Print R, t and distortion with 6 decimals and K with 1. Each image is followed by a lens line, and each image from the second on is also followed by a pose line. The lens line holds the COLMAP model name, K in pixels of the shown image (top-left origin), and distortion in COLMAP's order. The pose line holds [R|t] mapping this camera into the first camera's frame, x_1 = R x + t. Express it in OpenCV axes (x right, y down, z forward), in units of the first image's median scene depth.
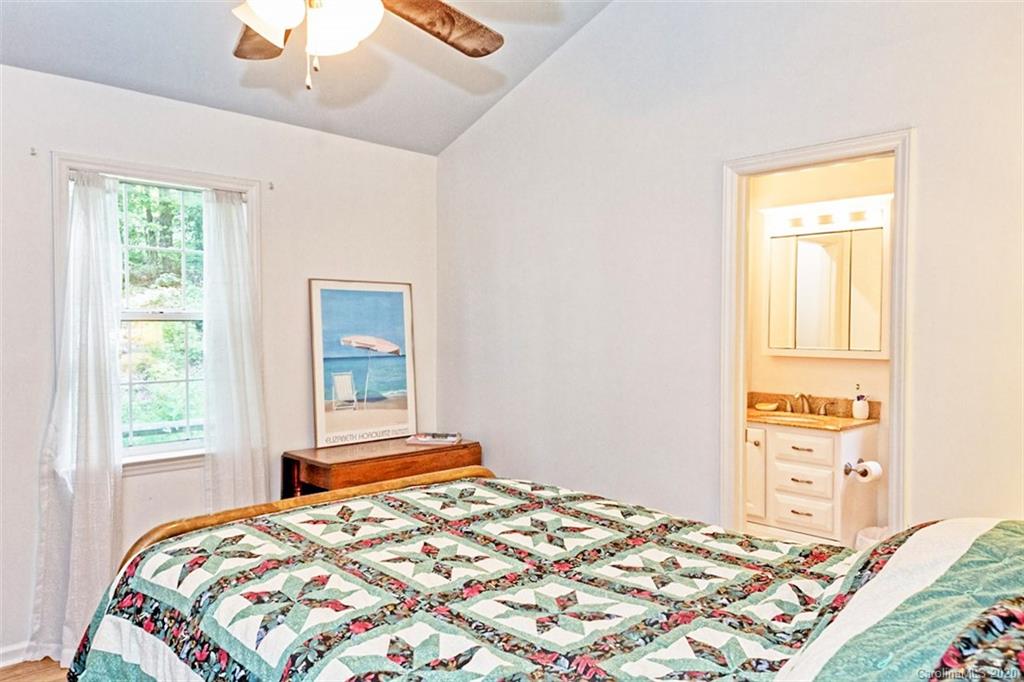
lens RADIAL K [[737.7, 0, 512.0], [0, 737.7, 341.0], [0, 0, 1]] dist [0.095481, -0.087694]
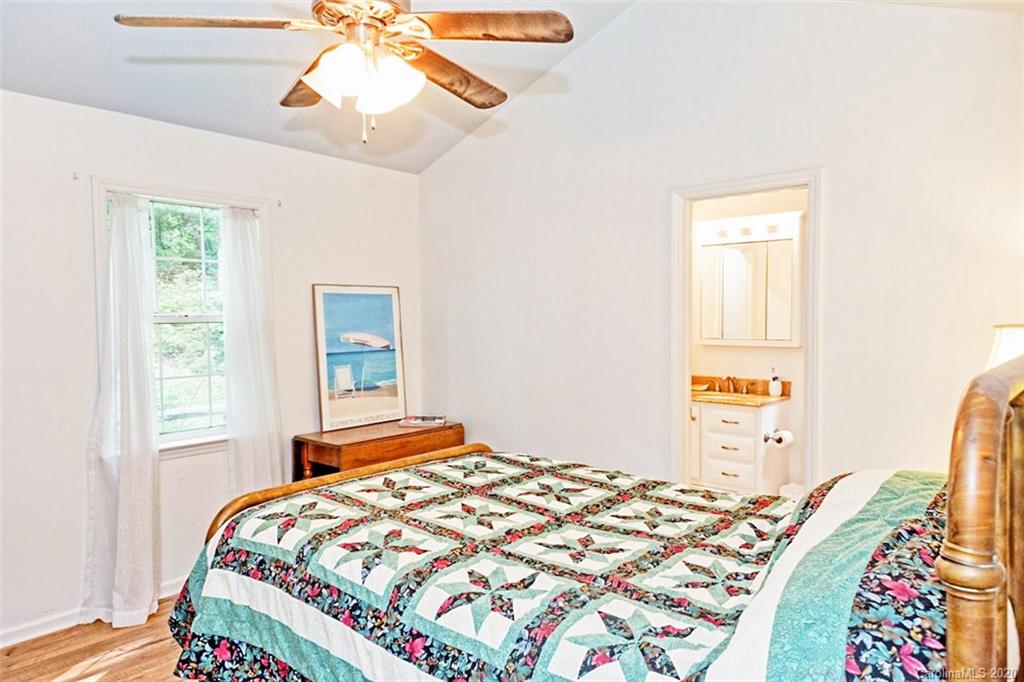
lens RADIAL K [[676.7, 0, 512.0], [0, 676.7, 341.0], [0, 0, 1]] dist [0.080315, -0.063568]
pose [[0.996183, -0.013834, 0.086182, -0.101207], [0.012314, 0.999760, 0.018146, -0.019761], [-0.086412, -0.017016, 0.996114, -0.121040]]
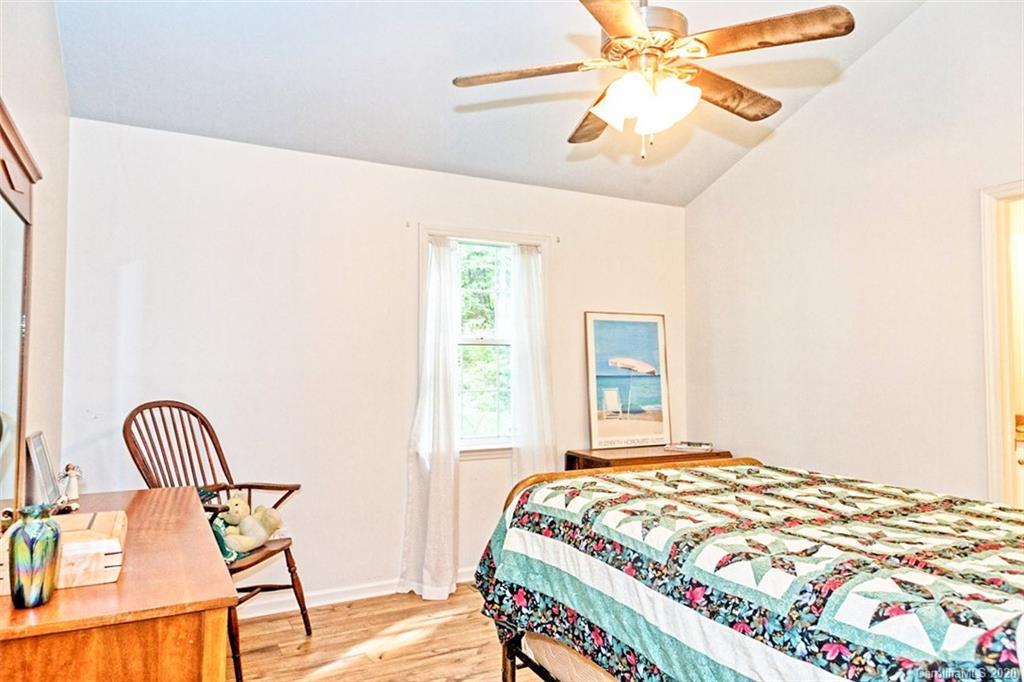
lens RADIAL K [[676.7, 0, 512.0], [0, 676.7, 341.0], [0, 0, 1]] dist [0.080315, -0.063568]
pose [[0.958545, -0.014176, -0.284589, -0.116177], [-0.004049, 0.997983, -0.063350, 0.063732], [0.284913, 0.061877, 0.956554, -0.198361]]
